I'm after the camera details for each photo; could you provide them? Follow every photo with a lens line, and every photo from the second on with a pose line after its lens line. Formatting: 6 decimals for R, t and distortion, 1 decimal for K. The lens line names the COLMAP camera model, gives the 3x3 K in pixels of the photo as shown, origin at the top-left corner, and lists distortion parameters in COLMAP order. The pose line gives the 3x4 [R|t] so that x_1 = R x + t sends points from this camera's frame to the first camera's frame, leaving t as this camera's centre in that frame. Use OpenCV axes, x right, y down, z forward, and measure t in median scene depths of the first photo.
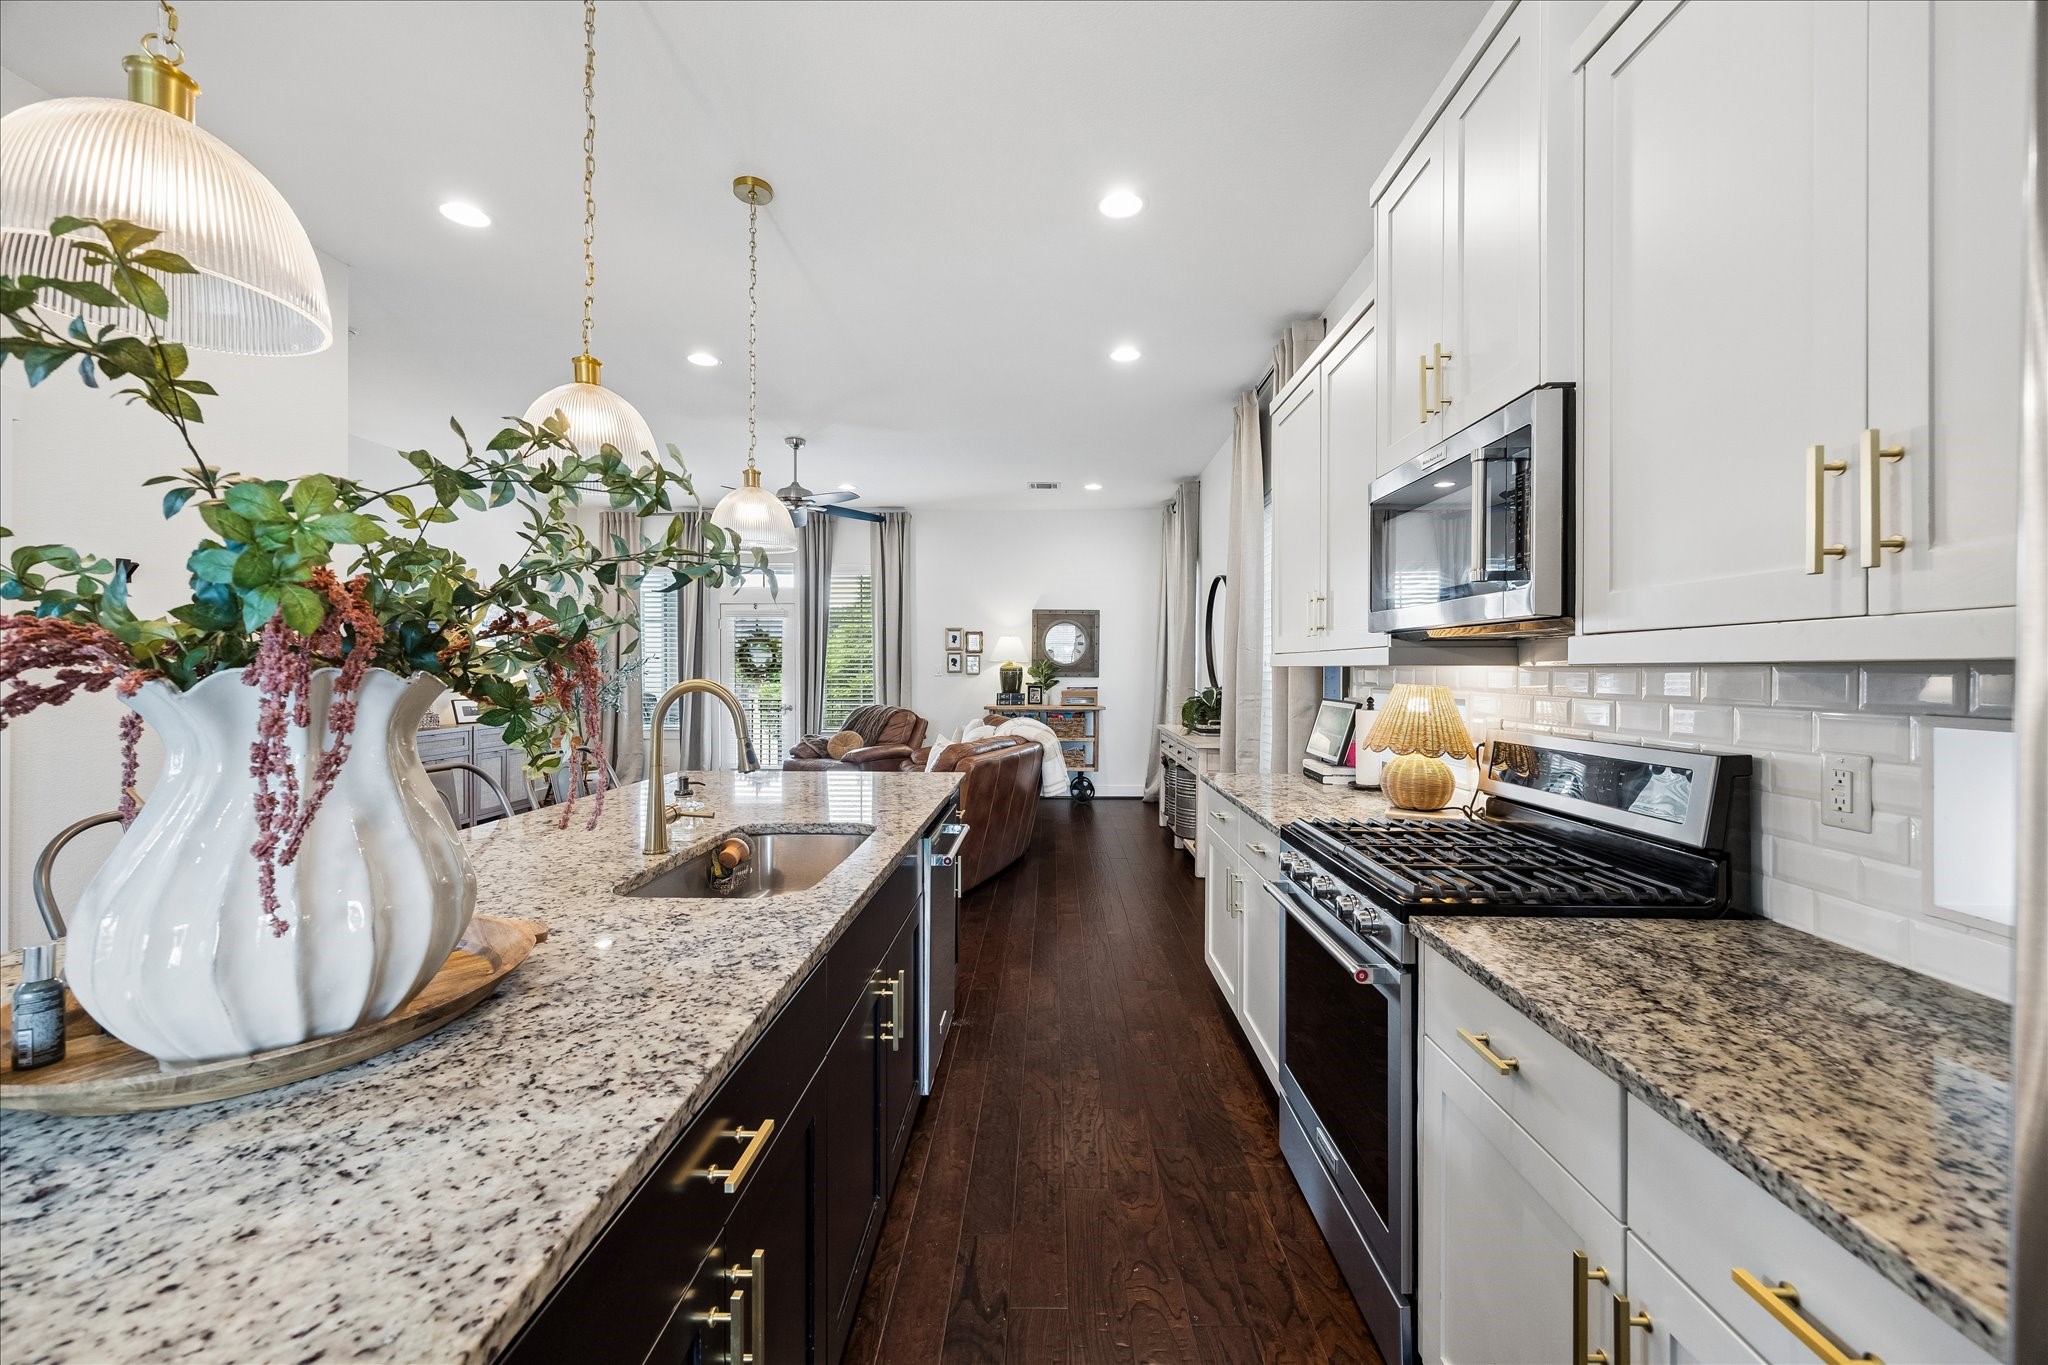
lens RADIAL K [[793.9, 0, 1027.5], [0, 793.9, 674.6], [0, 0, 1]] dist [0.000260, 0.000182]
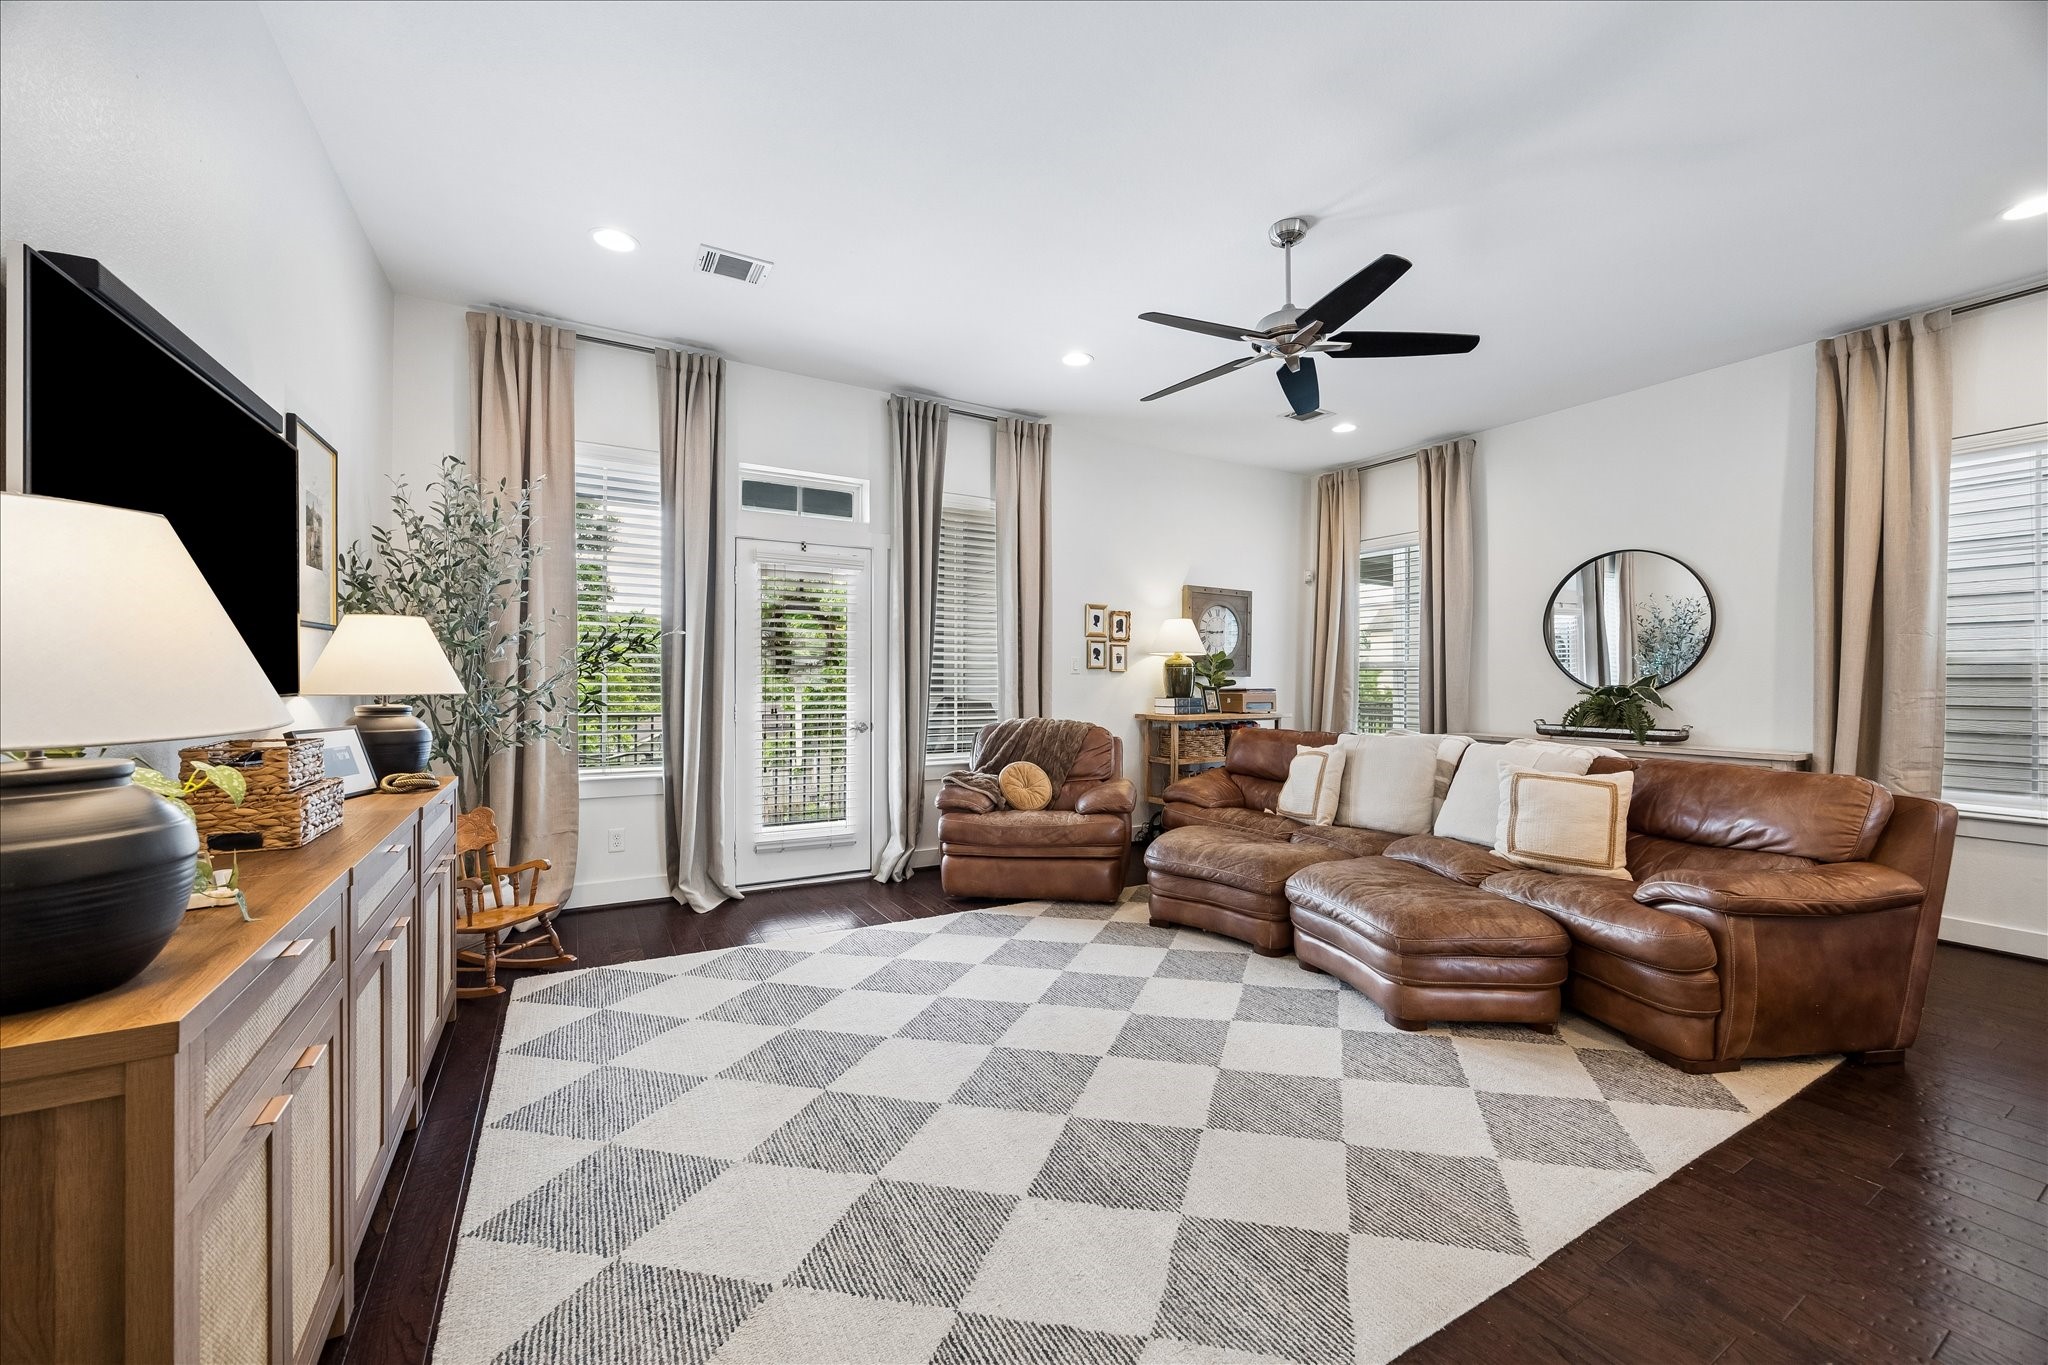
lens RADIAL K [[793.9, 0, 1027.6], [0, 793.9, 686.5], [0, 0, 1]] dist [0.000260, 0.000182]
pose [[0.853004, -0.001672, 0.521902, -0.513375], [-0.001977, 0.999977, 0.006434, 0.008346], [-0.521901, -0.006520, 0.852981, 0.452003]]
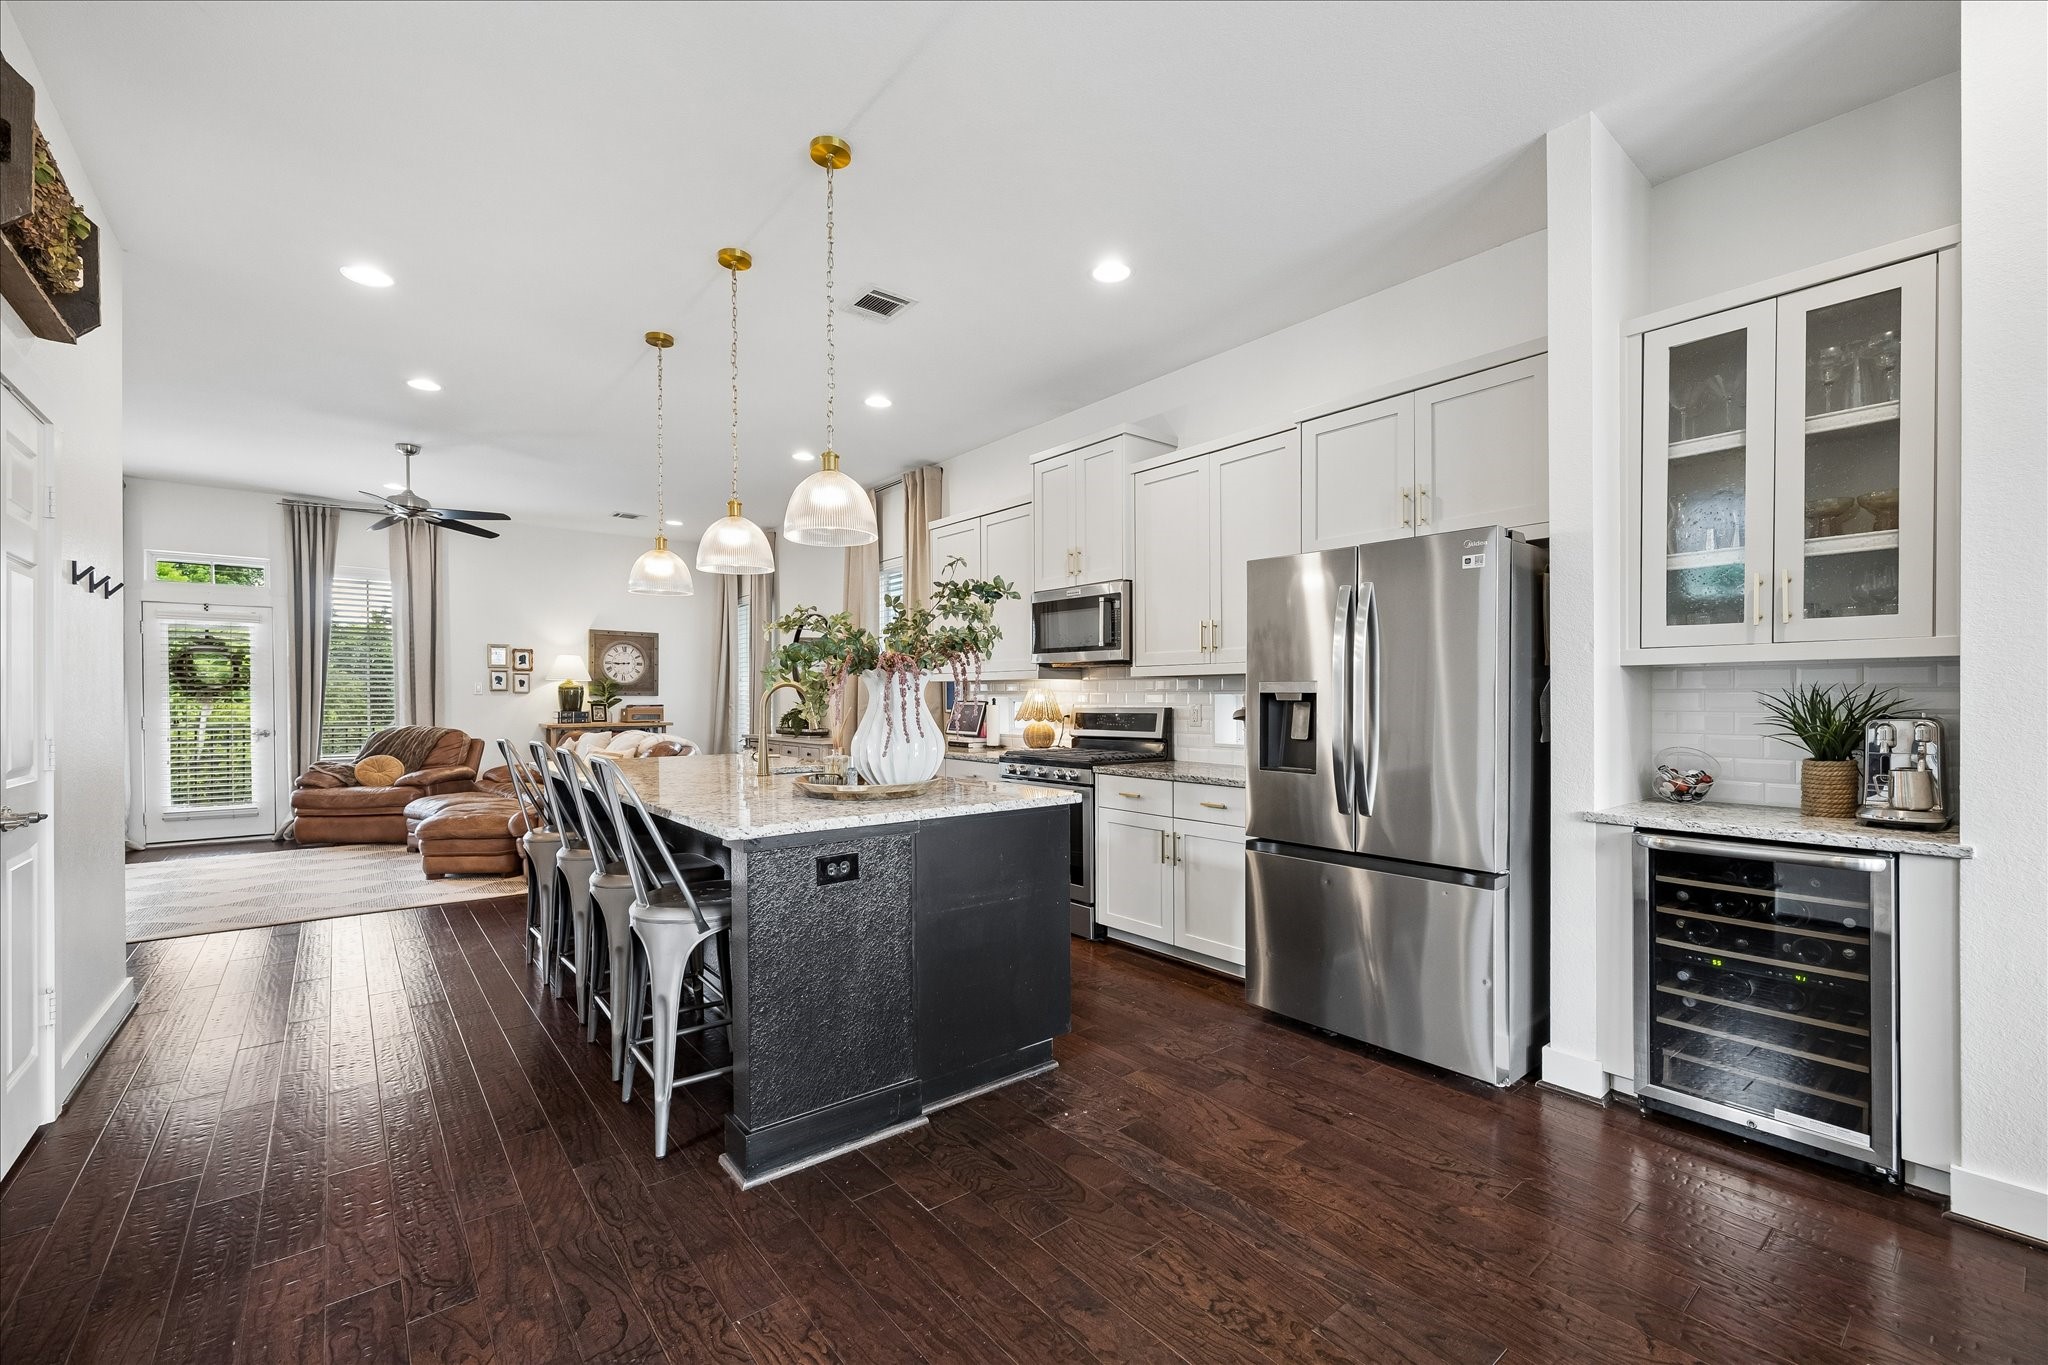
lens RADIAL K [[845.2, 0, 1020.2], [0, 845.2, 698.1], [0, 0, 1]] dist [0.003665, 0.000262]
pose [[0.763500, -0.002011, 0.645804, -0.276535], [0.004936, 0.999984, -0.002721, 0.011980], [-0.645788, 0.005265, 0.763498, -0.187064]]
